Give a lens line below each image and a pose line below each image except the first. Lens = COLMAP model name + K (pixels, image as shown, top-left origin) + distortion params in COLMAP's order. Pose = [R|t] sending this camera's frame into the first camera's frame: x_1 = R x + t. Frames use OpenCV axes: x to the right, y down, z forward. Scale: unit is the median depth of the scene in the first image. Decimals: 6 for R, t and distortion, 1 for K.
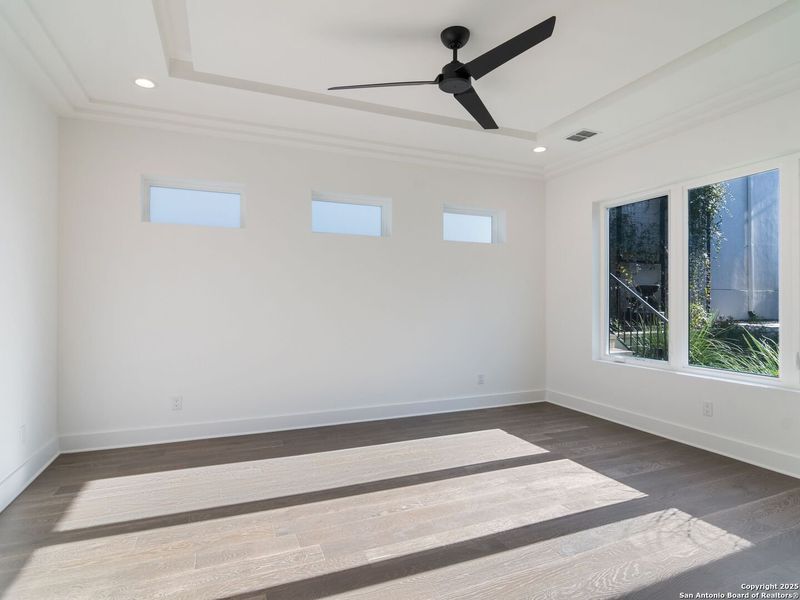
lens RADIAL K [[435.1, 0, 400.0], [0, 435.1, 300.0], [0, 0, 1]] dist [-0.003586, -0.000565]
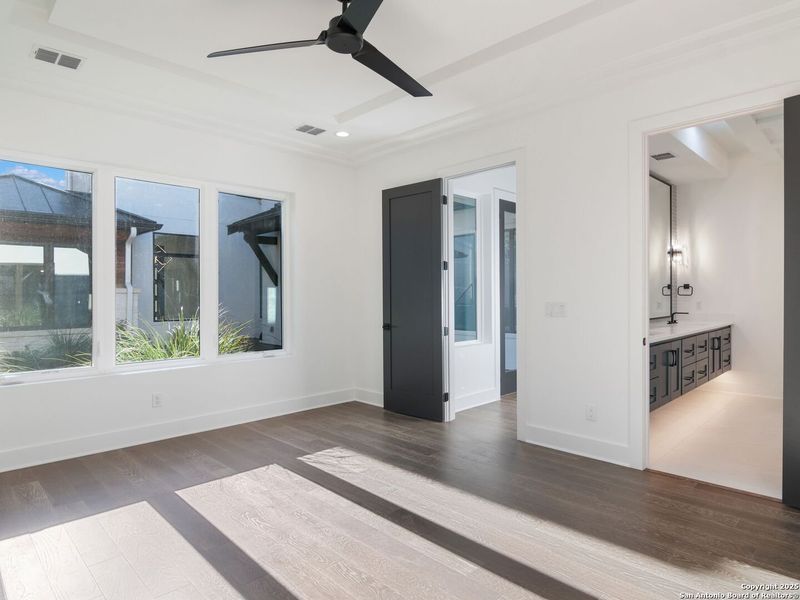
lens RADIAL K [[480.8, 0, 400.0], [0, 480.8, 300.0], [0, 0, 1]] dist [0.003719, 0.000710]
pose [[-0.372005, -0.008827, 0.928189, -0.755624], [0.001430, 0.999948, 0.010083, 0.000905], [-0.928230, 0.005078, -0.371973, 1.188457]]
